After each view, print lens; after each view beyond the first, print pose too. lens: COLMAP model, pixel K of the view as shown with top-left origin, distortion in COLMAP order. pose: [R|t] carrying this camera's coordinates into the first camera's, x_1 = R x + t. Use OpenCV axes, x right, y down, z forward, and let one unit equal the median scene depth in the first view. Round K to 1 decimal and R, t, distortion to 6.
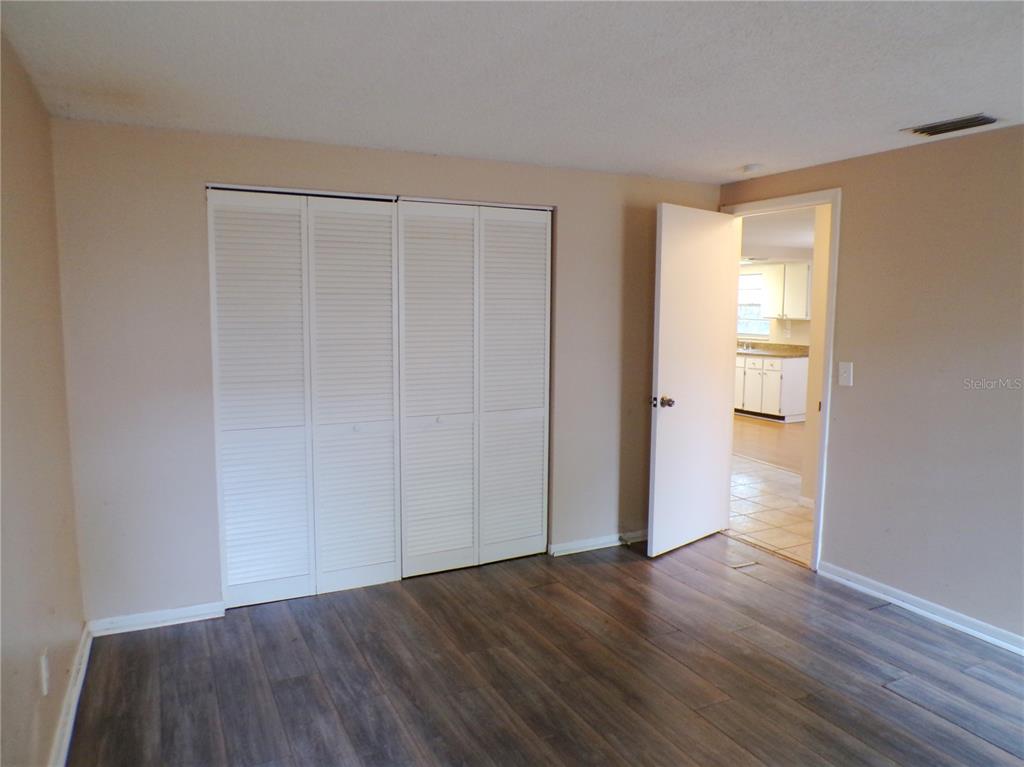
lens RADIAL K [[719.5, 0, 512.0], [0, 719.5, 383.5], [0, 0, 1]] dist [-0.003536, -0.000004]
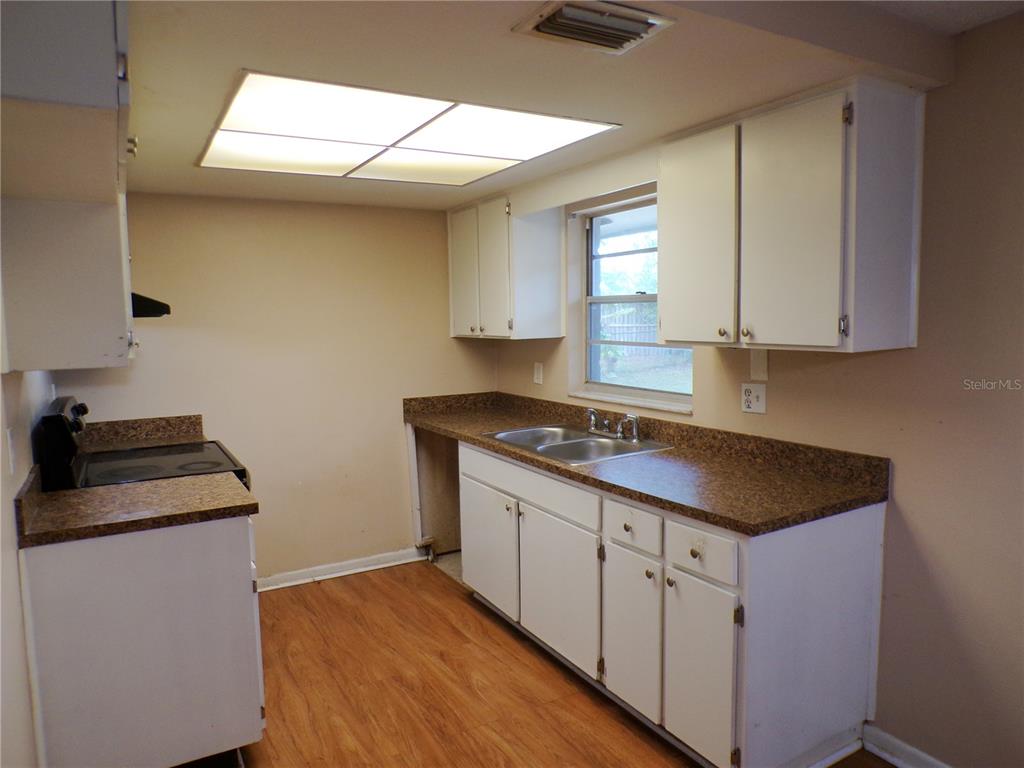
lens RADIAL K [[695.4, 0, 512.0], [0, 695.4, 384.0], [0, 0, 1]] dist [-0.003006, 0.002577]
pose [[0.998418, -0.027273, 0.049168, 0.286817], [0.027888, 0.999541, -0.011875, -0.076290], [-0.048821, 0.013227, 0.998720, 0.763907]]
